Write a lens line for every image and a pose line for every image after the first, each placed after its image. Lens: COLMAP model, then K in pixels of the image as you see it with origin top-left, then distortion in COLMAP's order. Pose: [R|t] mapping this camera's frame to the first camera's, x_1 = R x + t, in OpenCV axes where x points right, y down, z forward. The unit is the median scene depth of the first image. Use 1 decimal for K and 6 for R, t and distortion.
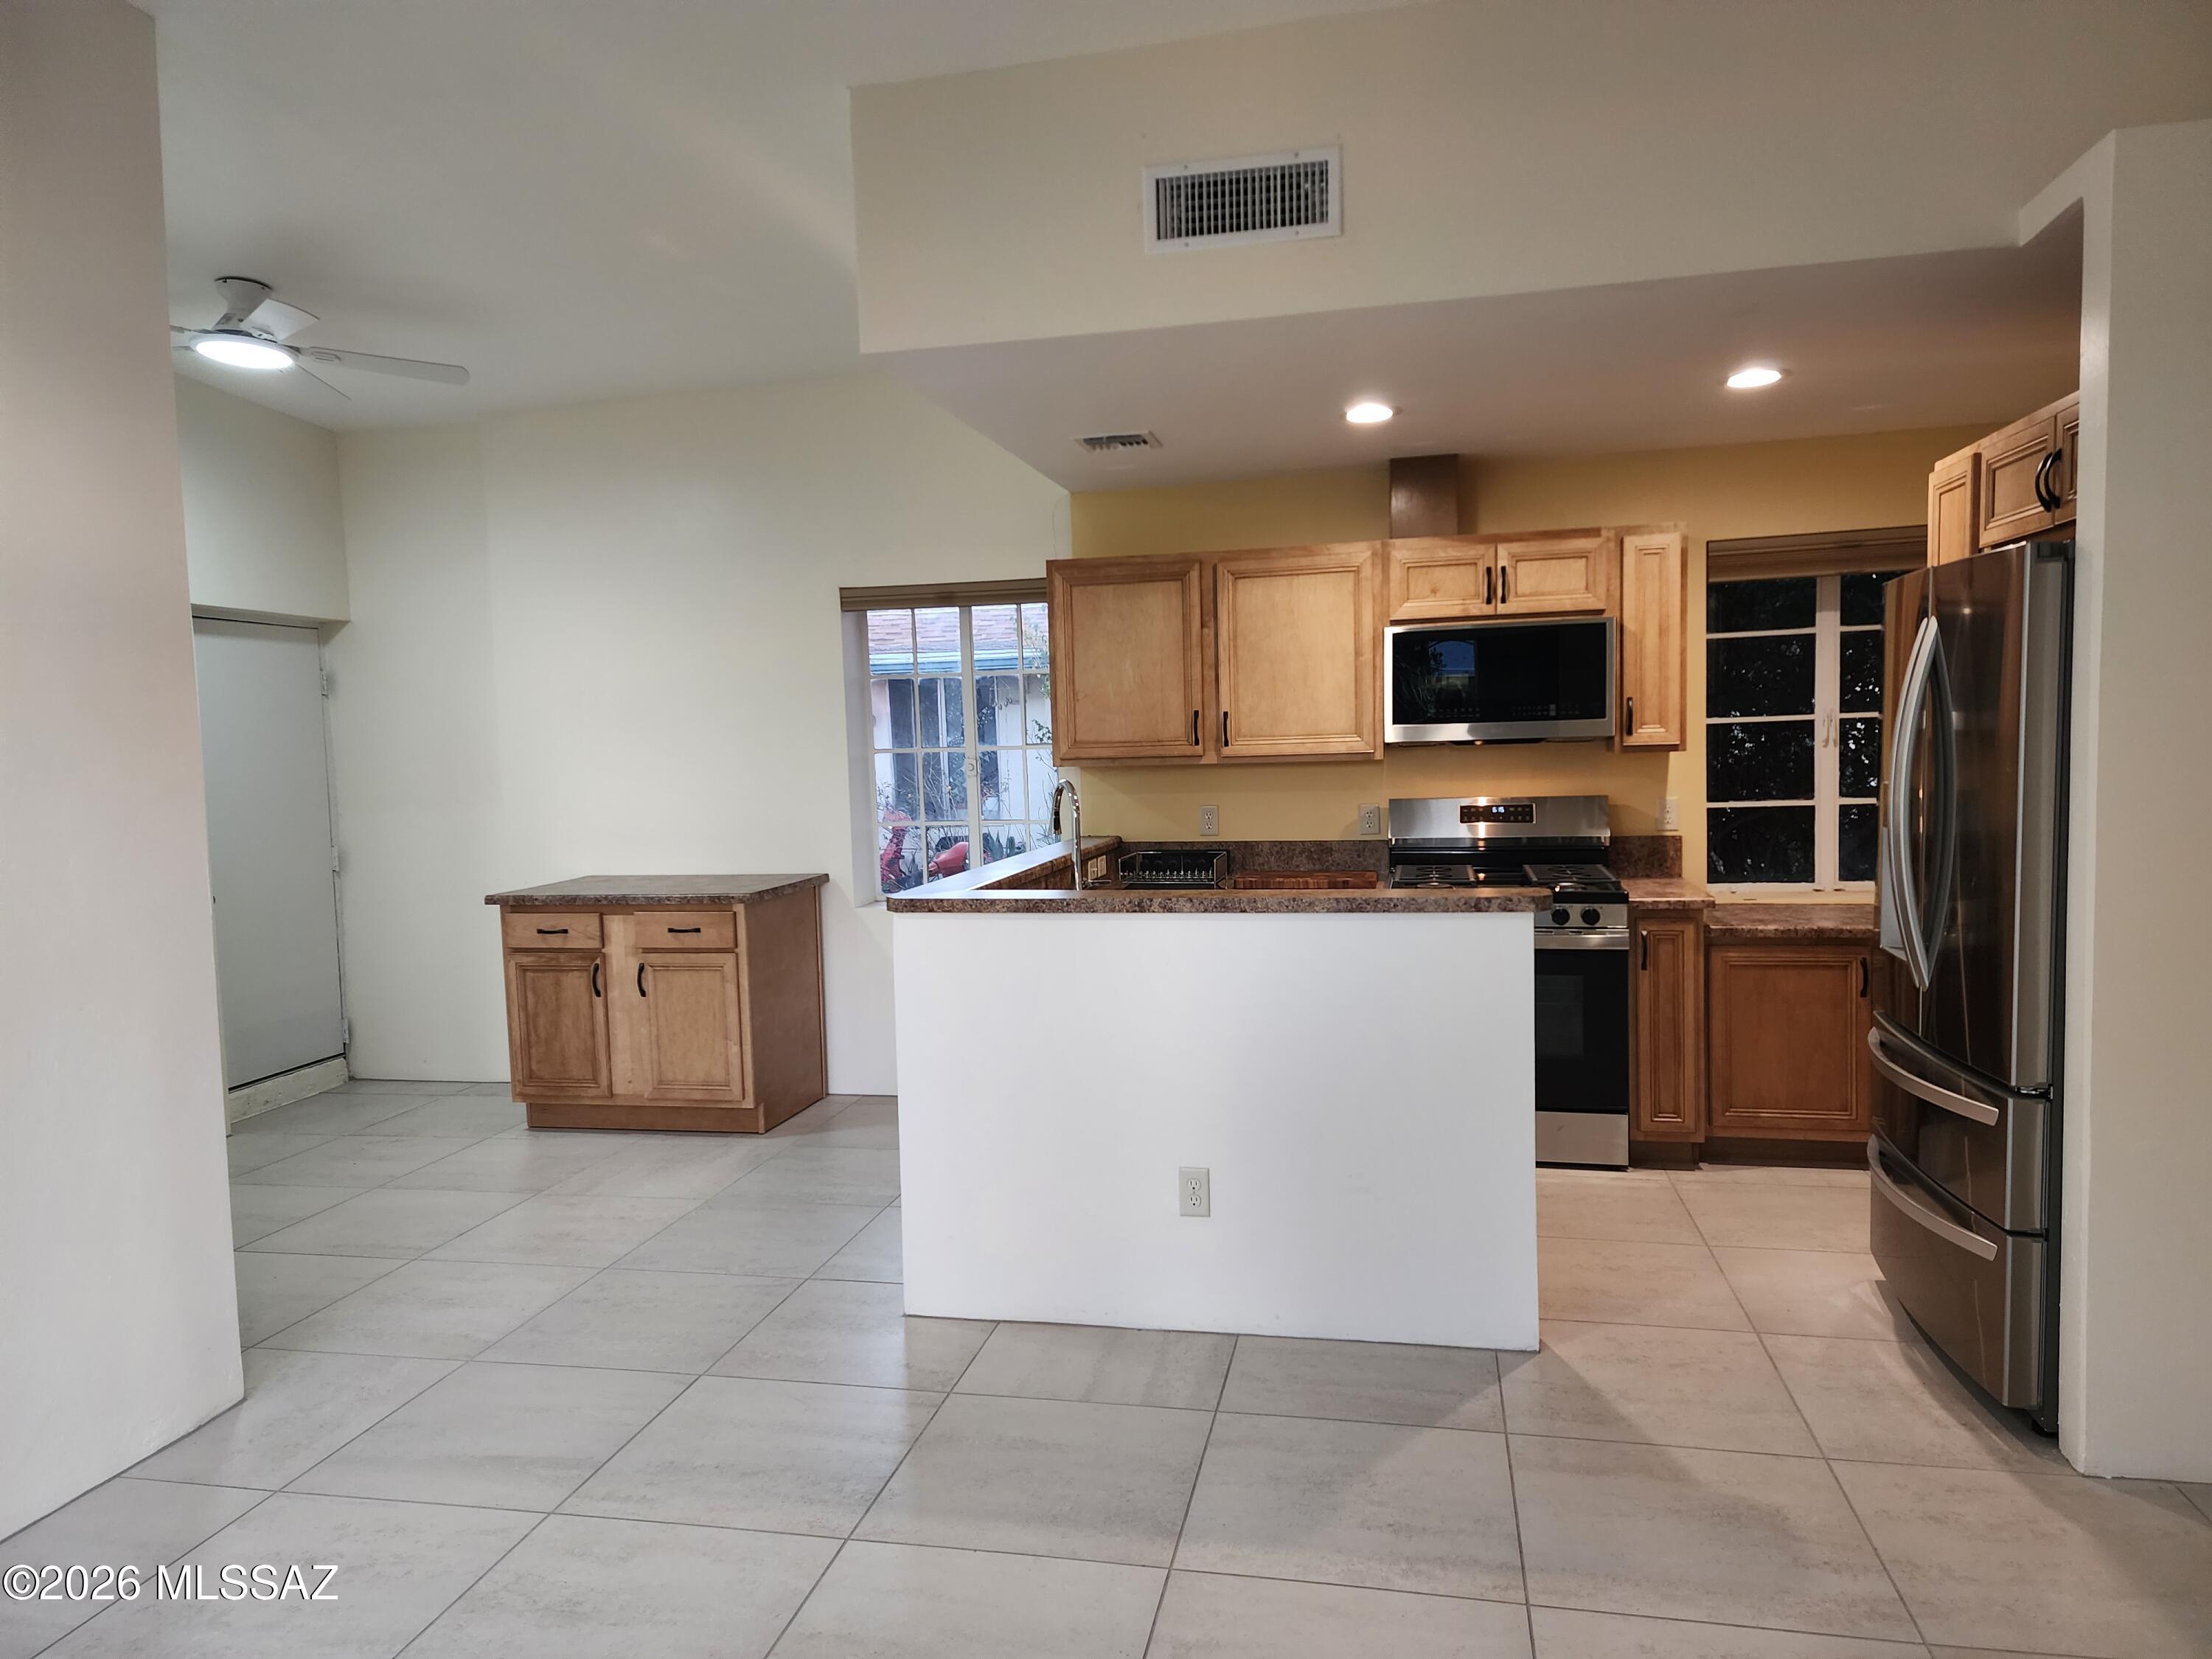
lens RADIAL K [[1482.1, 0, 1098.0], [0, 1482.1, 841.3], [0, 0, 1]] dist [0.059257, -0.027031]
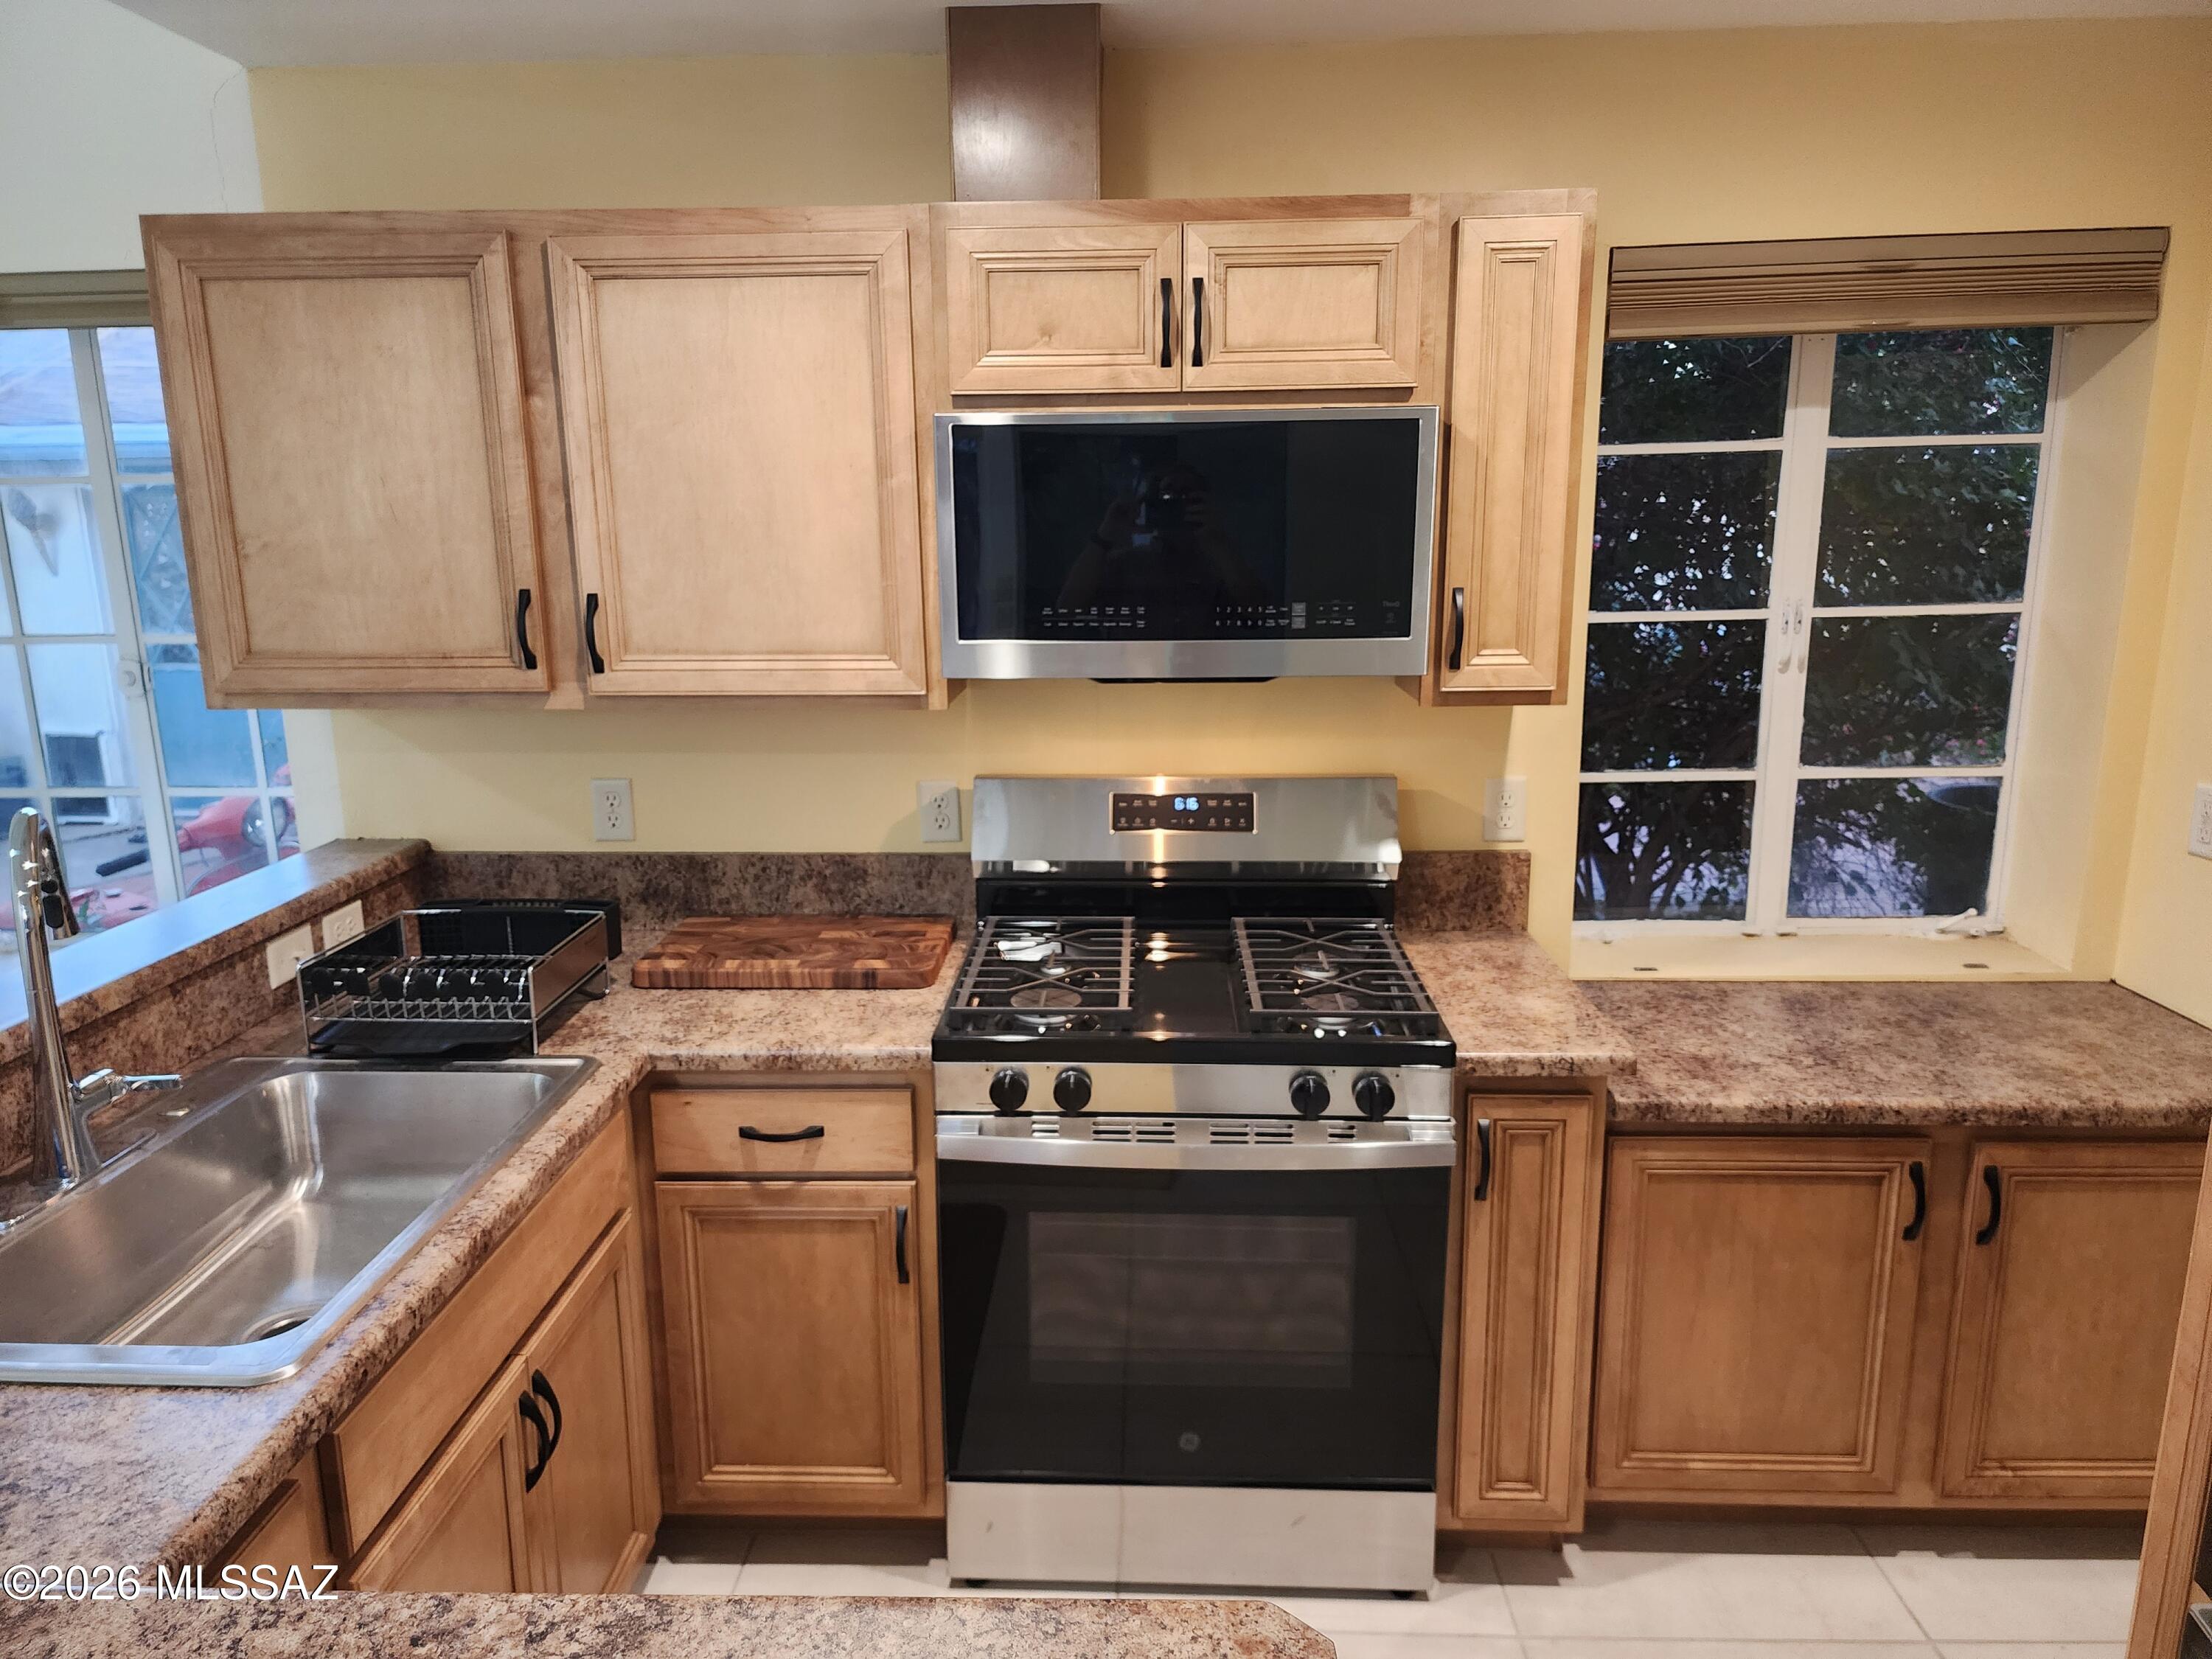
lens RADIAL K [[1482.1, 0, 1114.0], [0, 1482.1, 839.7], [0, 0, 1]] dist [0.059257, -0.027031]
pose [[0.981340, -0.021389, 0.191086, 0.158896], [-0.004415, 0.991025, 0.133602, -0.078746], [-0.192229, -0.131952, 0.972439, 0.551978]]
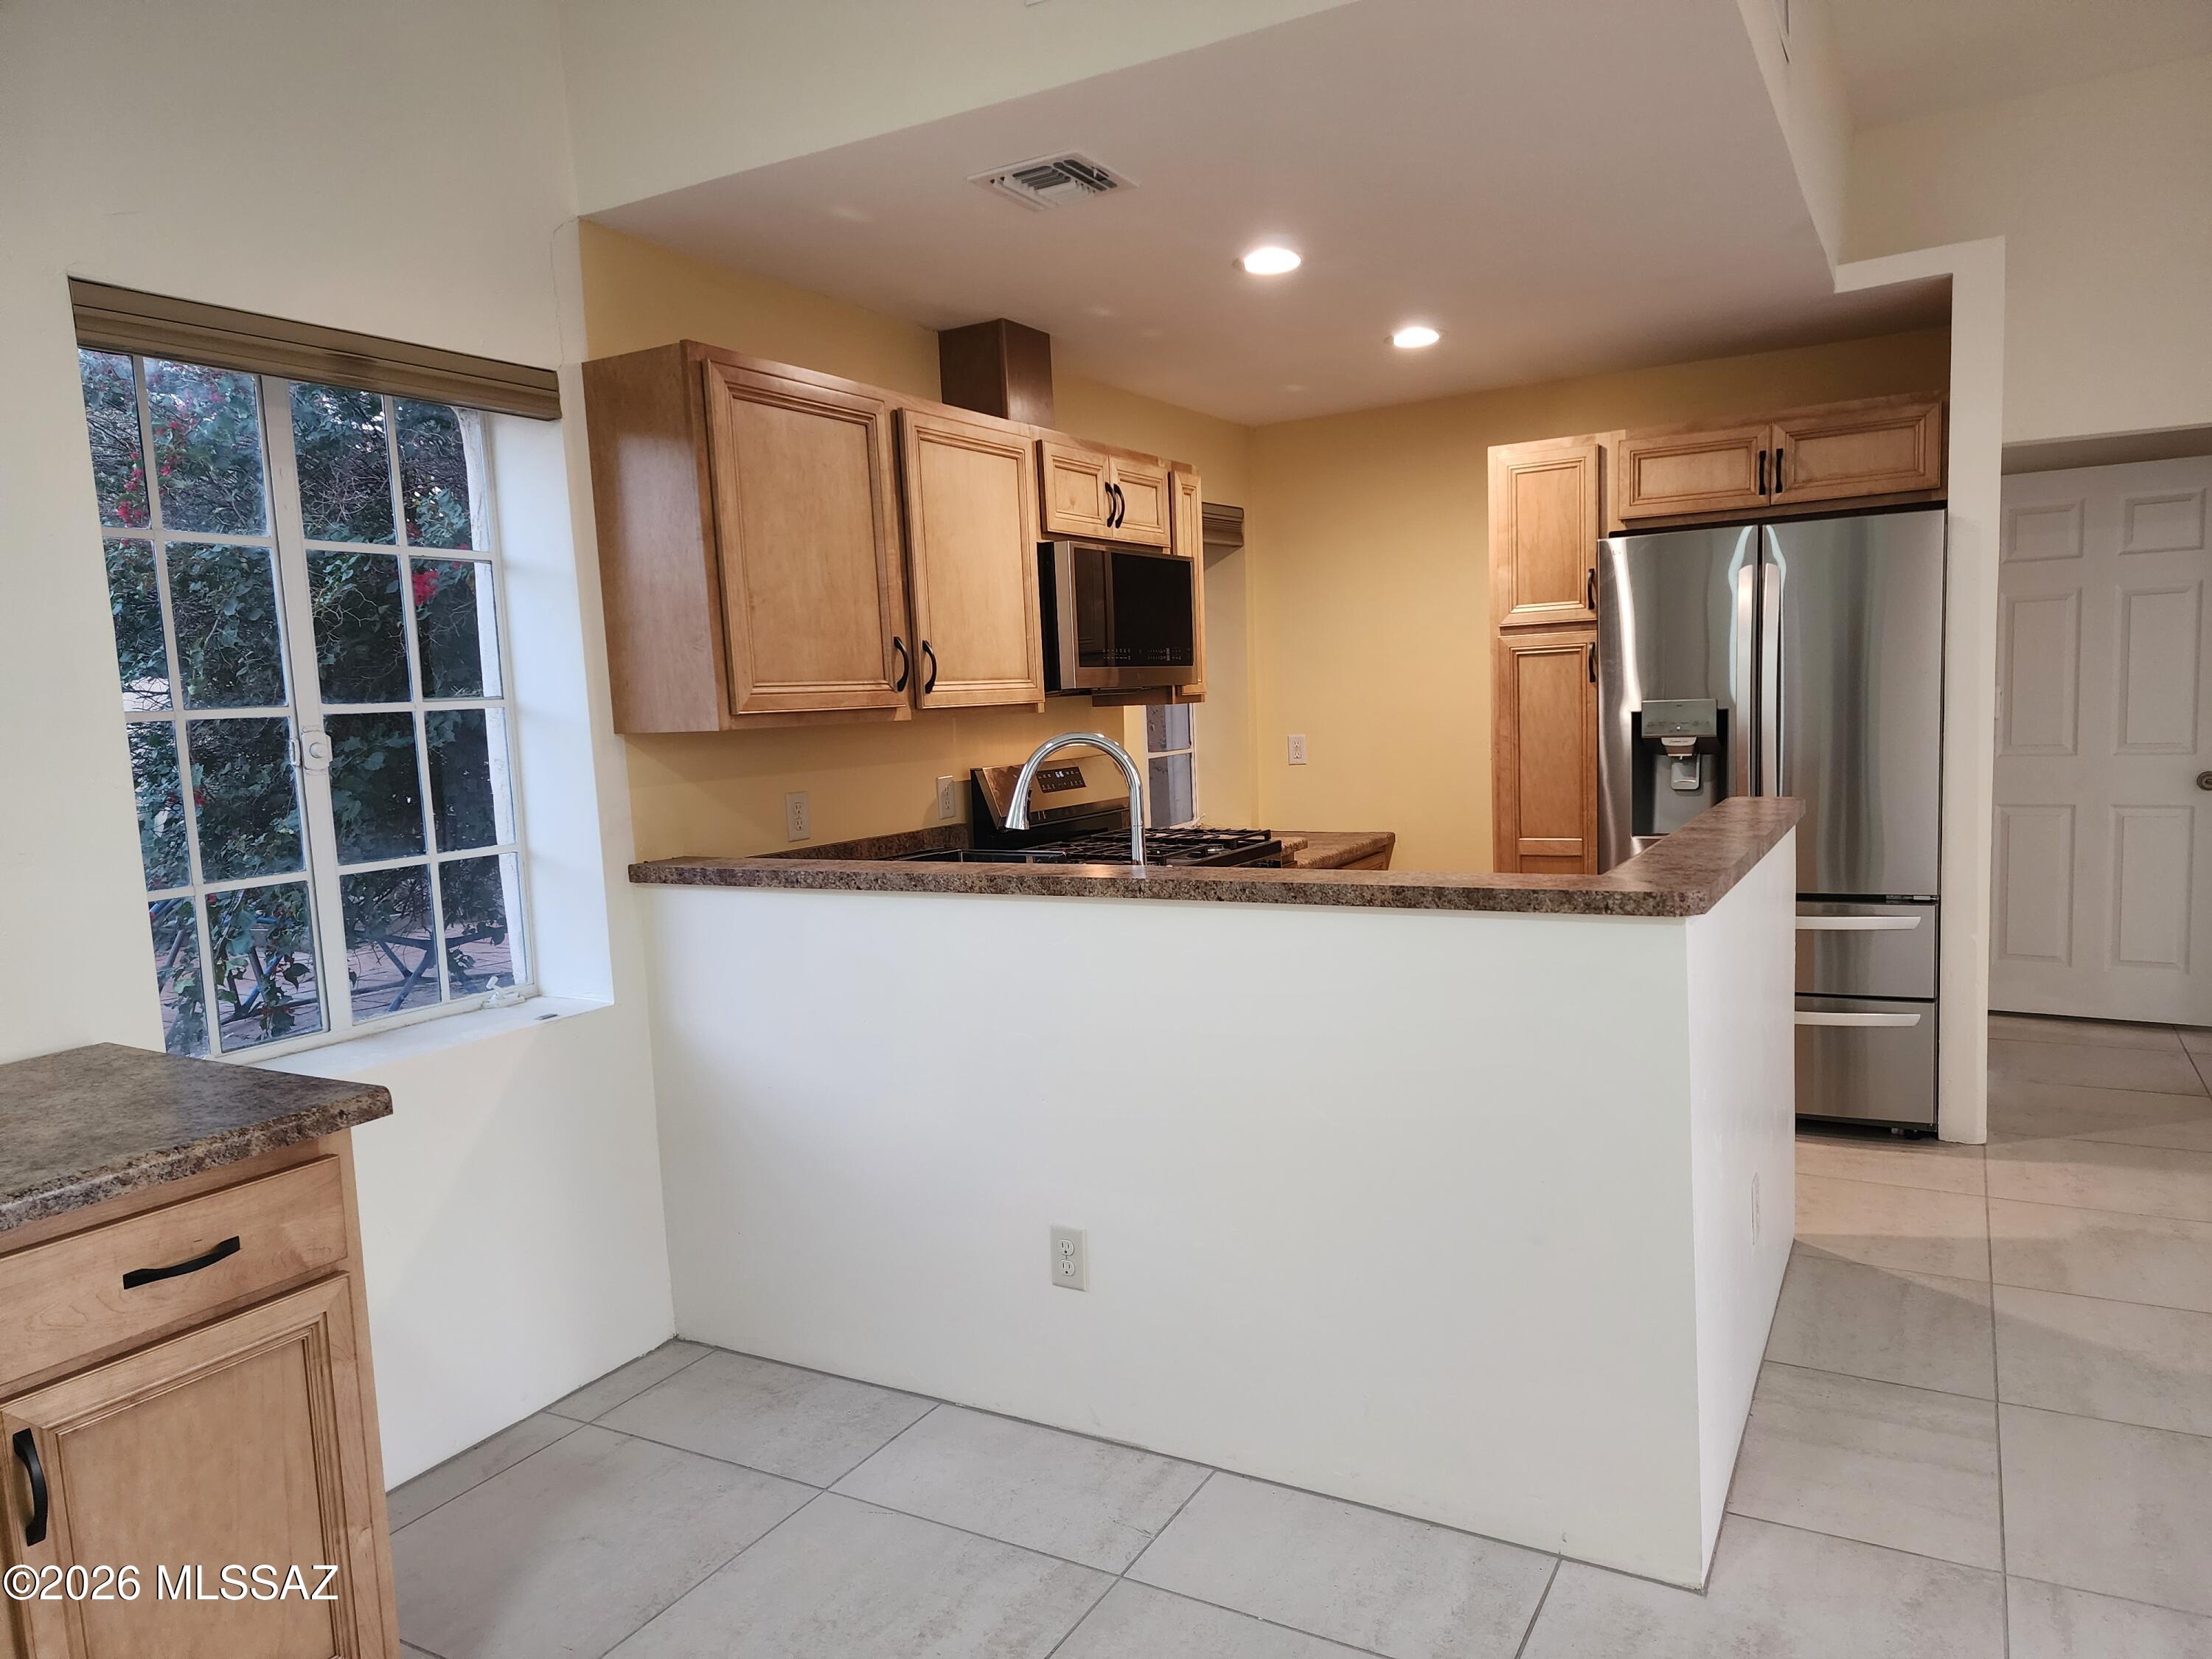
lens RADIAL K [[1482.1, 0, 1098.3], [0, 1482.1, 872.1], [0, 0, 1]] dist [0.059257, -0.027031]
pose [[0.278262, -0.097137, 0.955581, -0.558988], [0.102395, 0.992204, 0.071043, -0.025570], [-0.955032, 0.078078, 0.286038, 0.779045]]
